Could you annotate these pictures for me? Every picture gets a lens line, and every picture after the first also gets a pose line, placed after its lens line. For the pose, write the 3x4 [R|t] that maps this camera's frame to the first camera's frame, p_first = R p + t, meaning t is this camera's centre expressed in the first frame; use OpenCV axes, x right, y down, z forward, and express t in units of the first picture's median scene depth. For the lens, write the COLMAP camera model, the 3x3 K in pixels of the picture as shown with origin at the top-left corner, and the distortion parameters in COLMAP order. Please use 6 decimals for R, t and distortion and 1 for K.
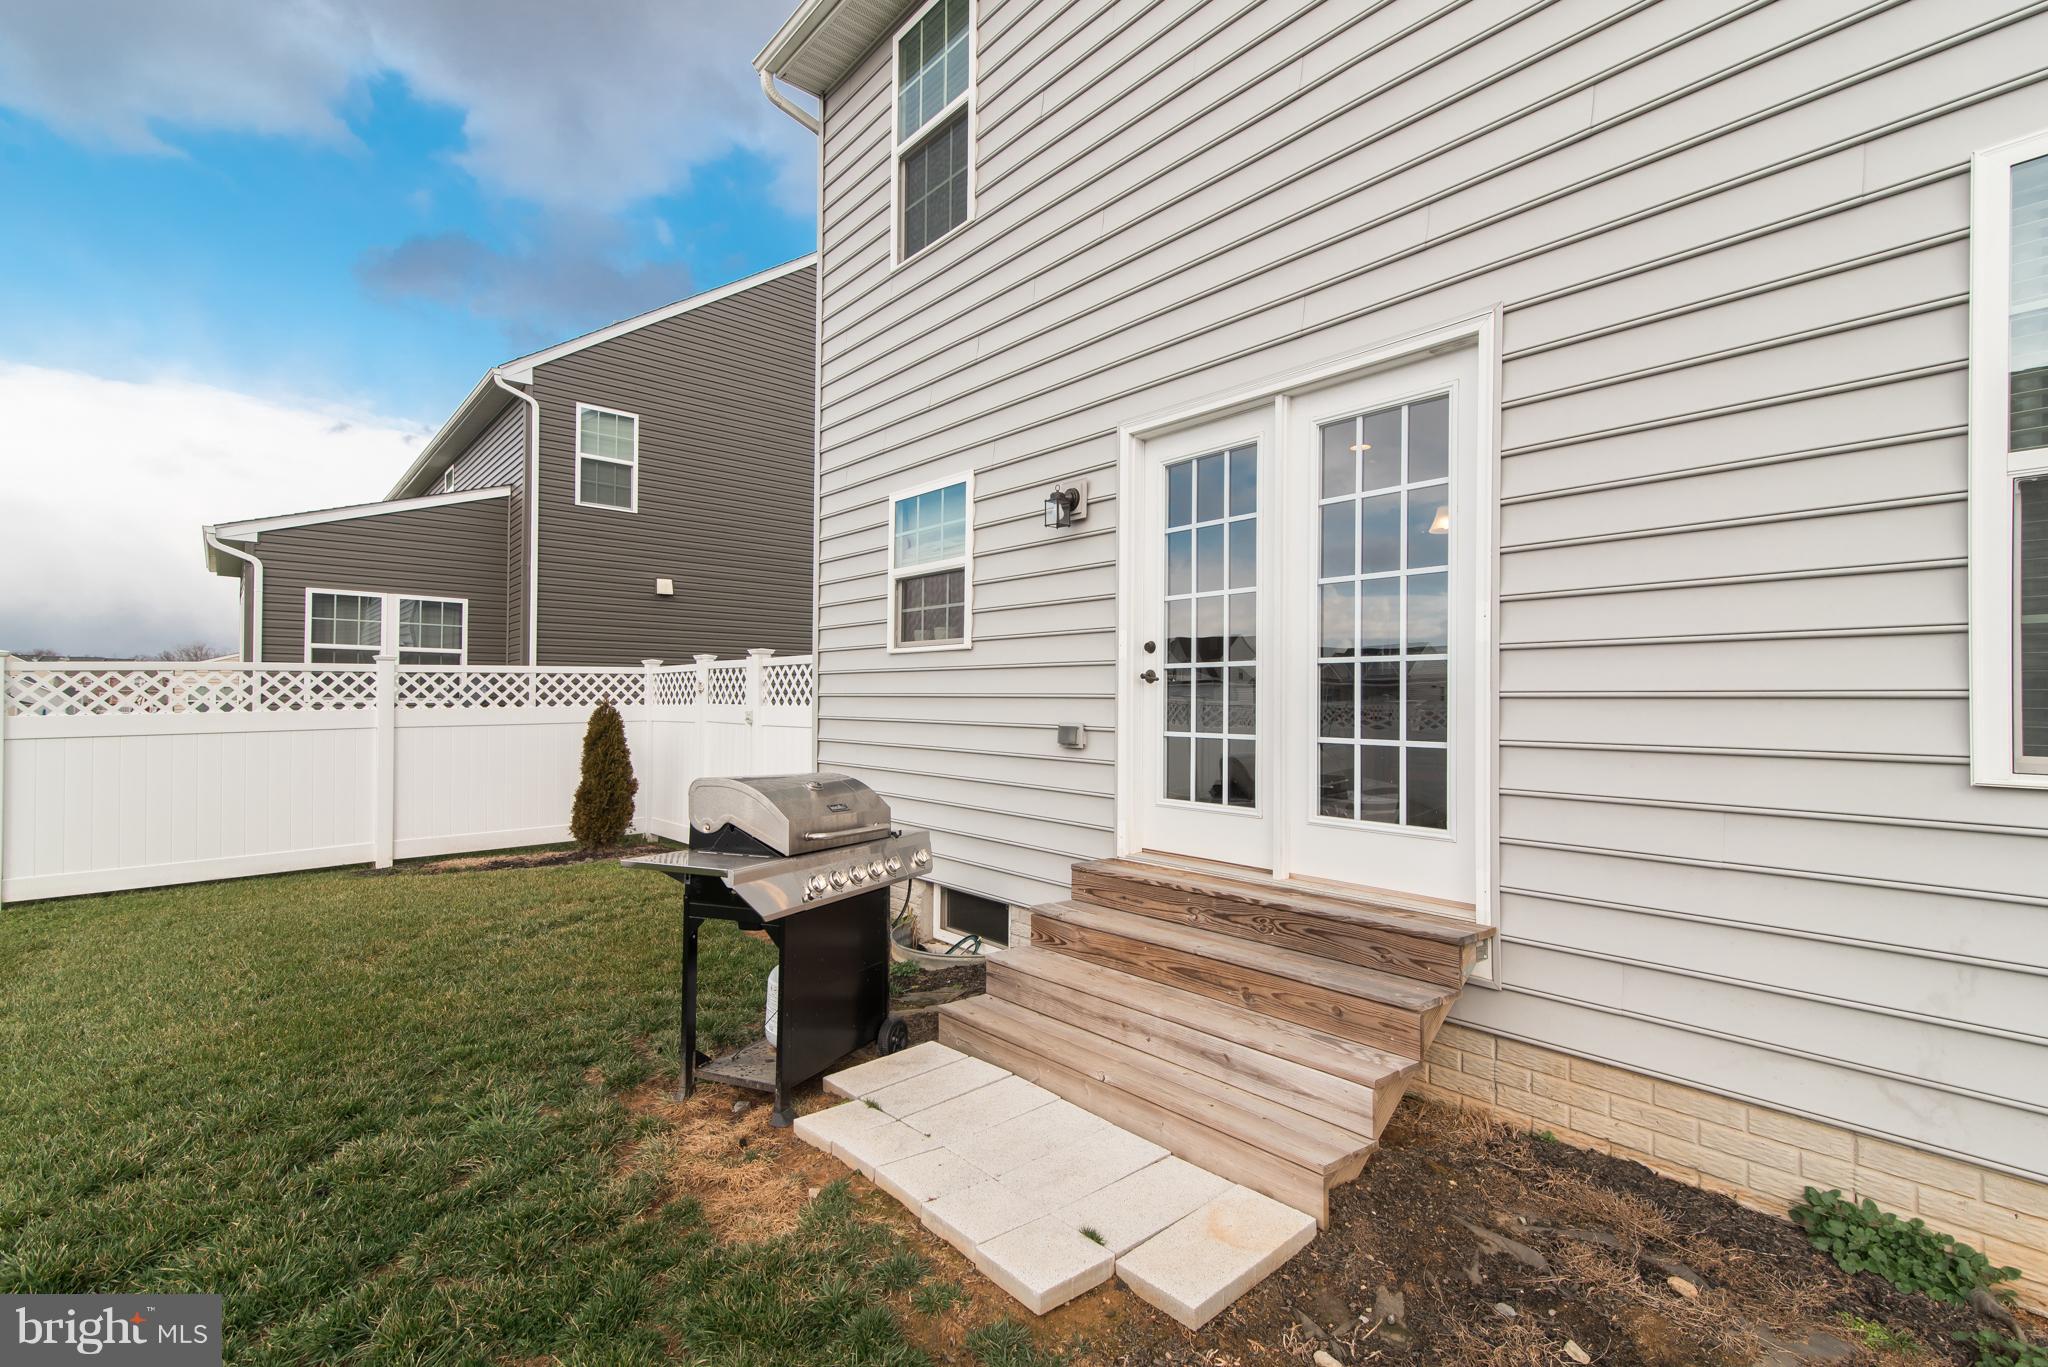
lens RADIAL K [[914.1, 0, 1029.3], [0, 914.1, 686.3], [0, 0, 1]] dist [0.013297, -0.000257]
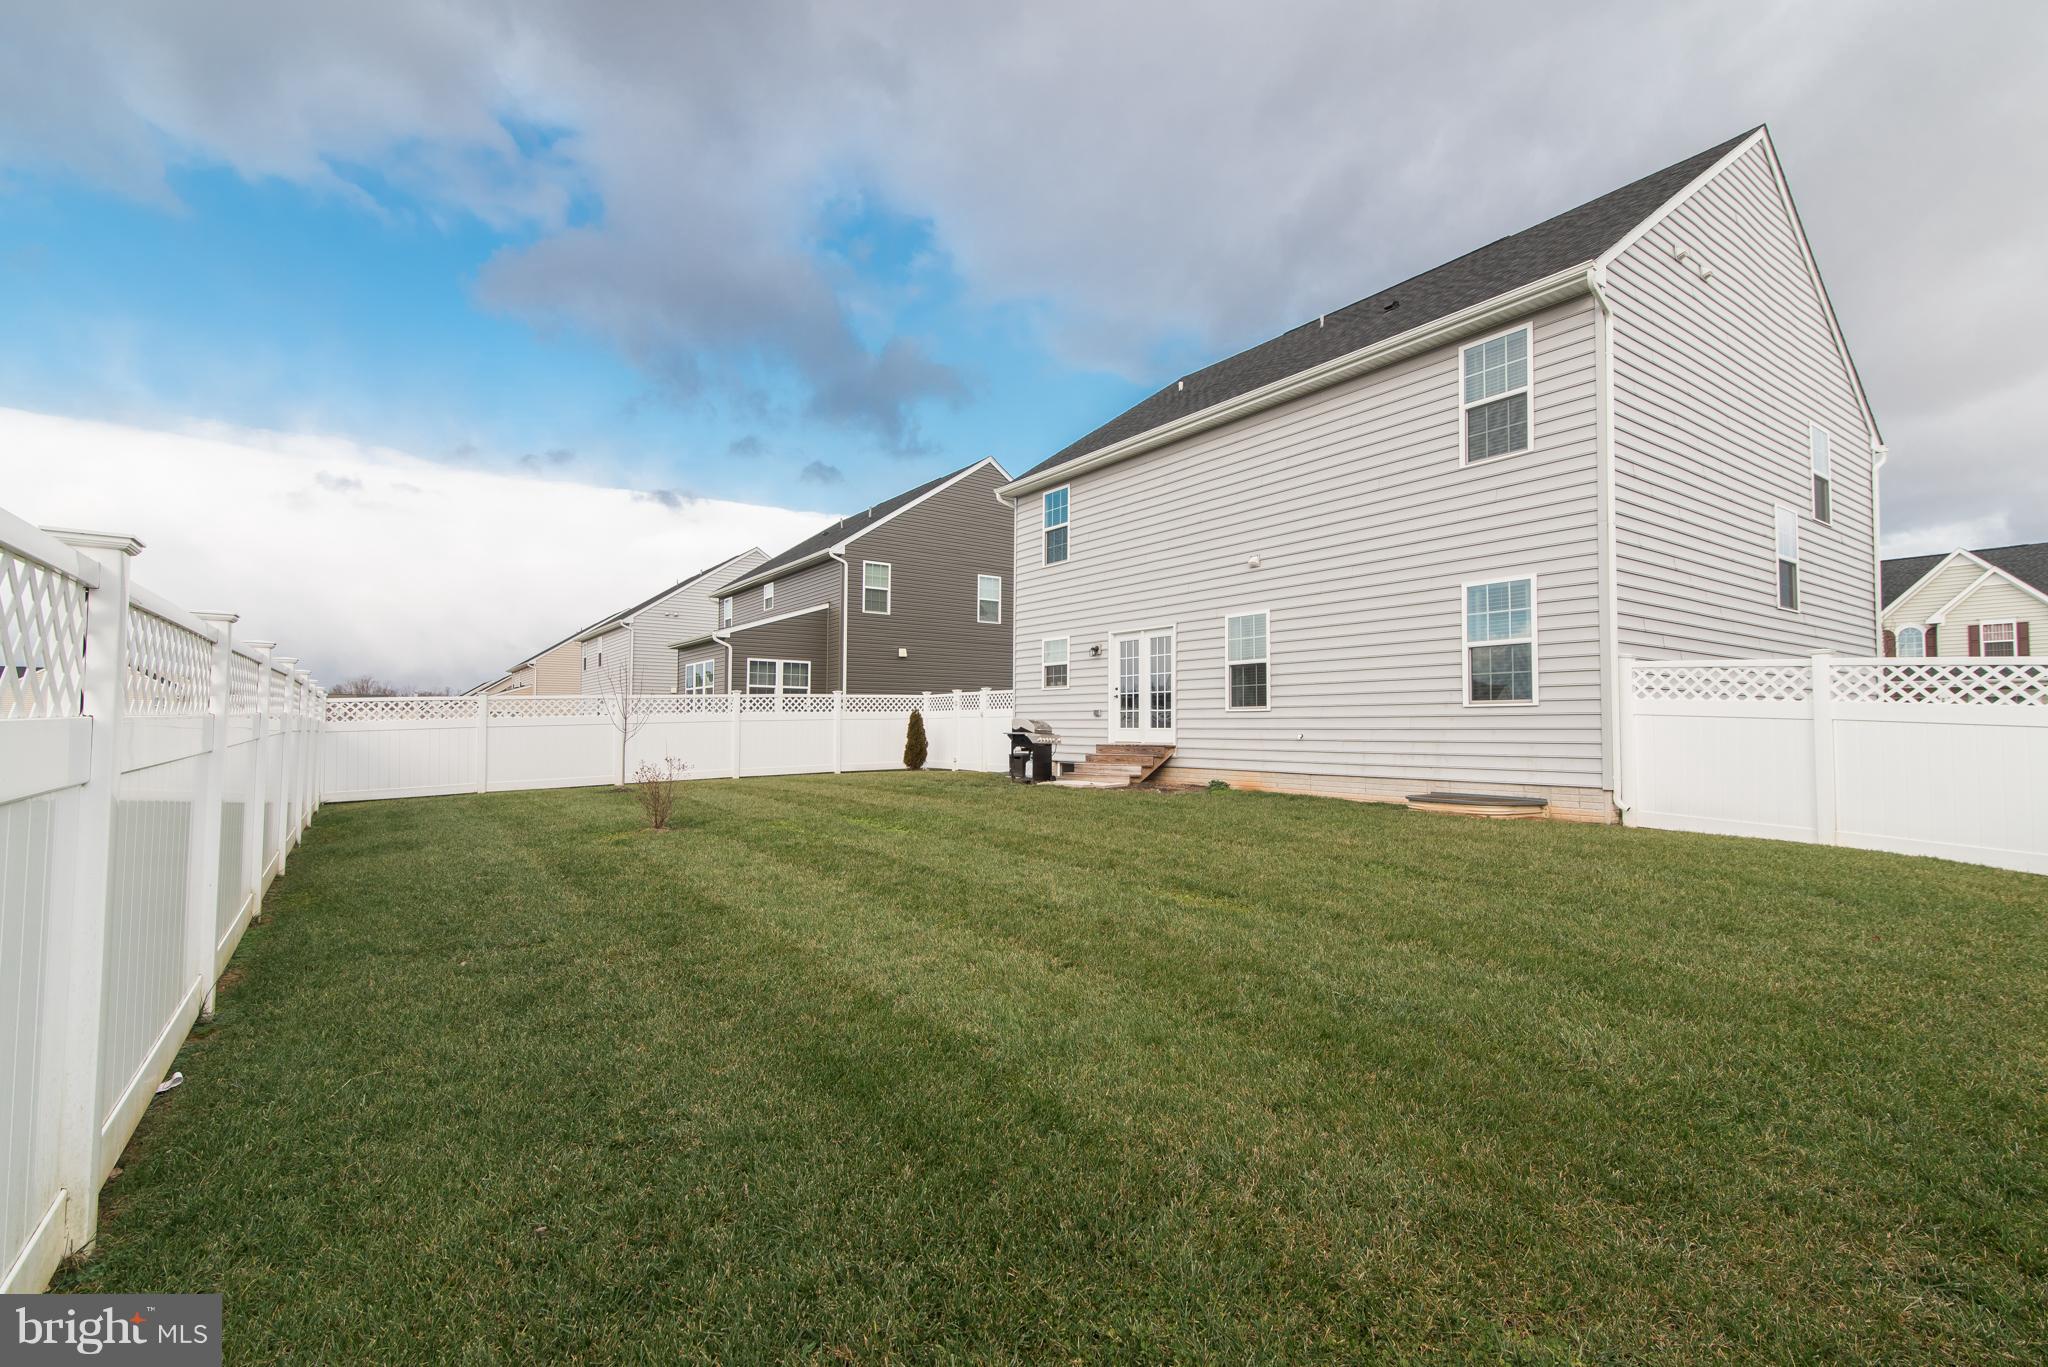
lens RADIAL K [[914.1, 0, 1029.3], [0, 914.1, 686.3], [0, 0, 1]] dist [0.013297, -0.000257]
pose [[0.995821, -0.006494, -0.091100, 0.064238], [0.003872, 0.999574, -0.028932, 0.031031], [0.091249, 0.028458, 0.995421, -1.573802]]
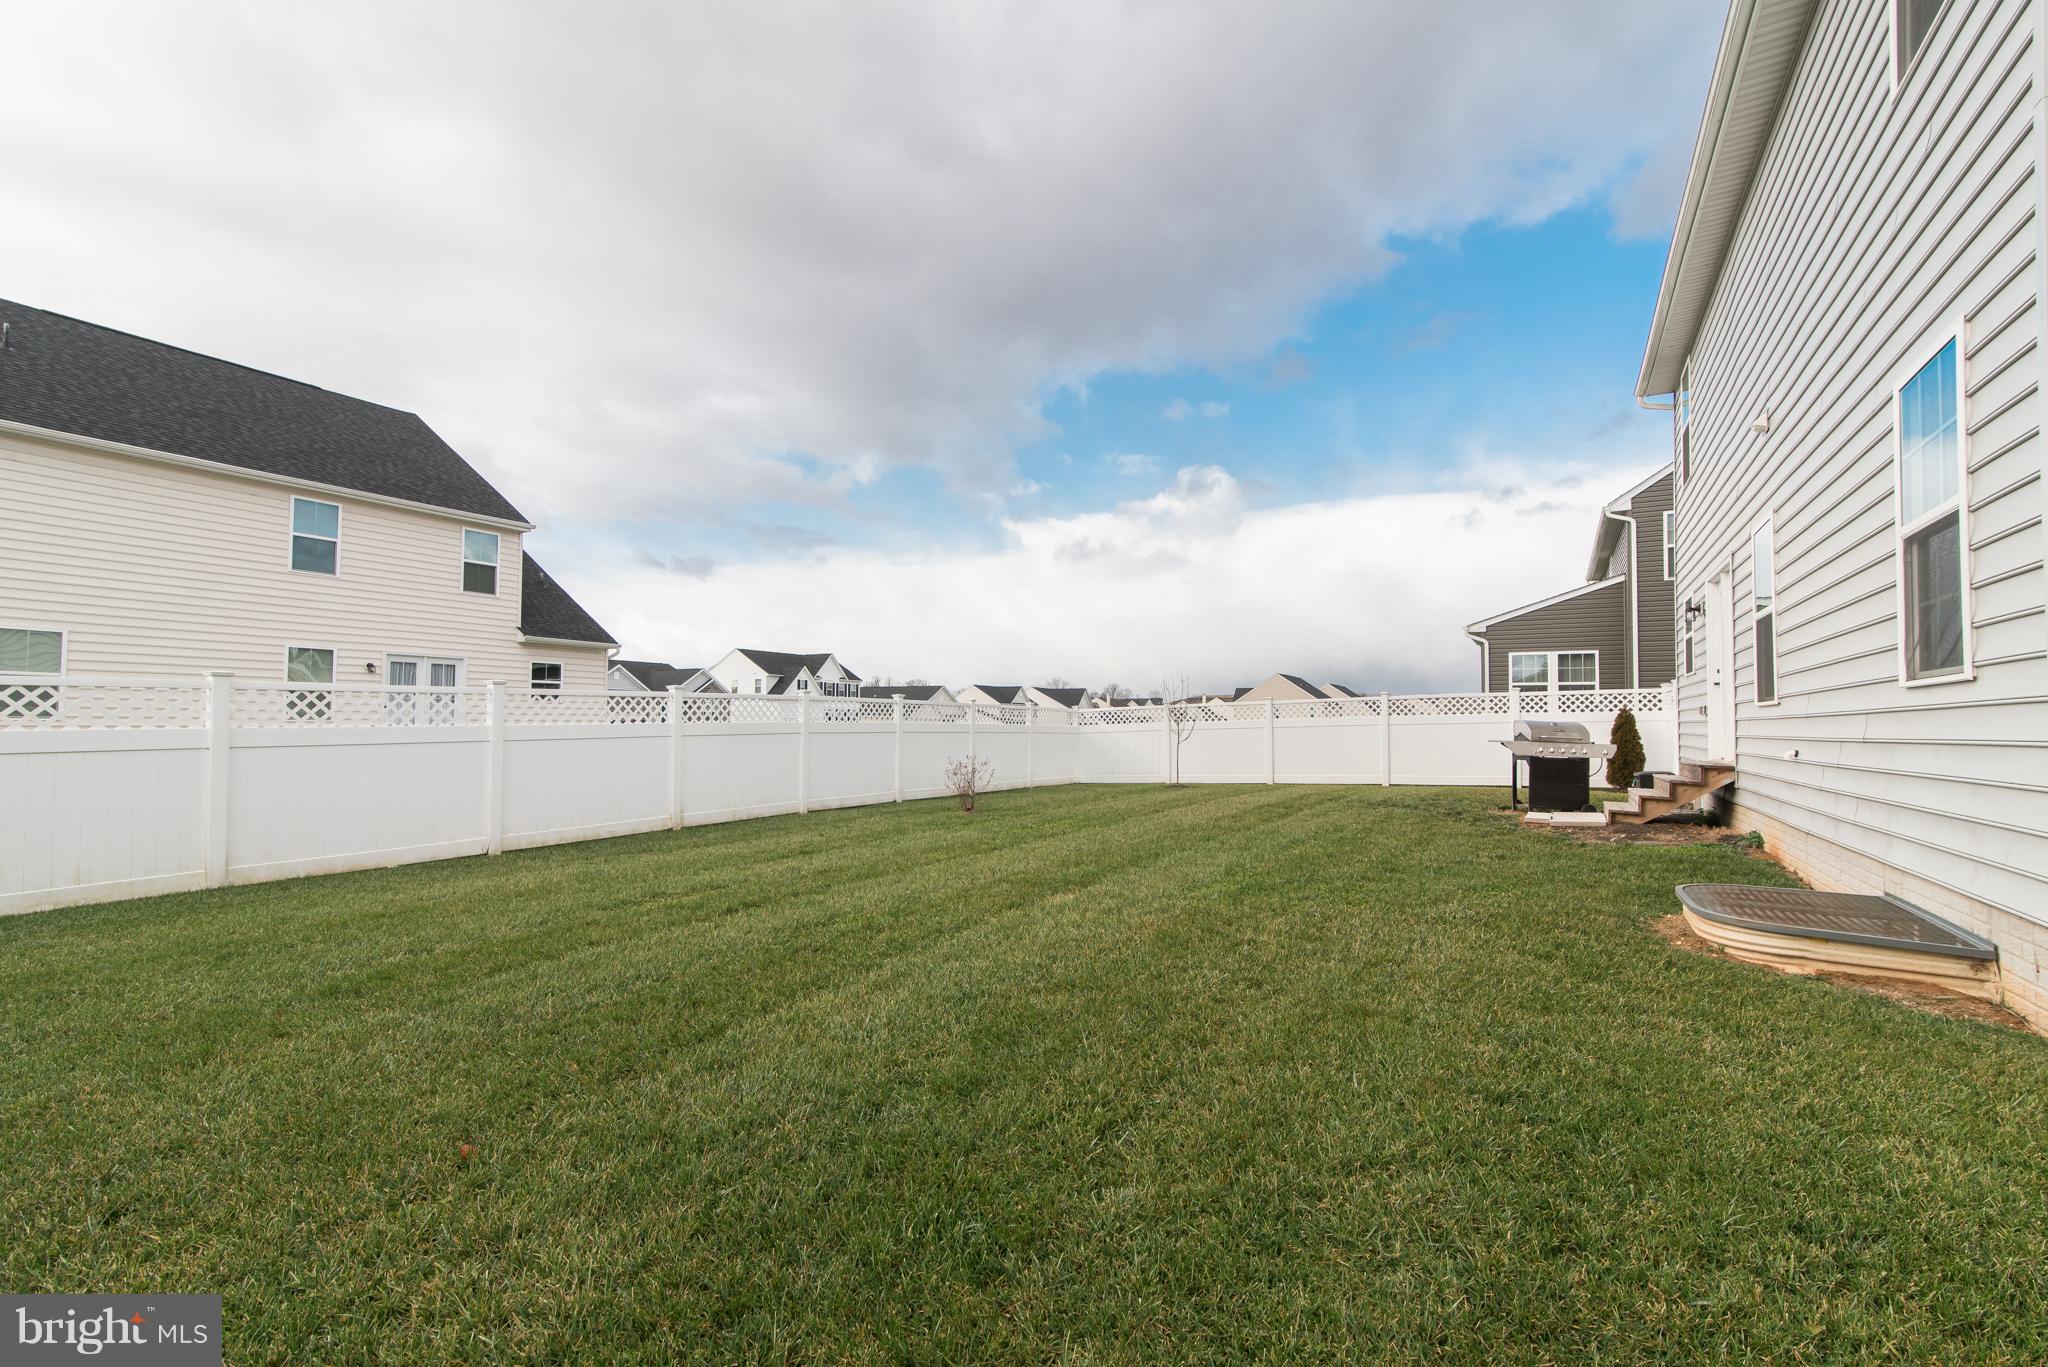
lens RADIAL K [[914.1, 0, 1029.3], [0, 914.1, 686.3], [0, 0, 1]] dist [0.013297, -0.000257]
pose [[0.317221, -0.044469, -0.947309, 1.052372], [0.021668, 0.998979, -0.039638, 0.021595], [0.948104, -0.007953, 0.317861, -0.822016]]
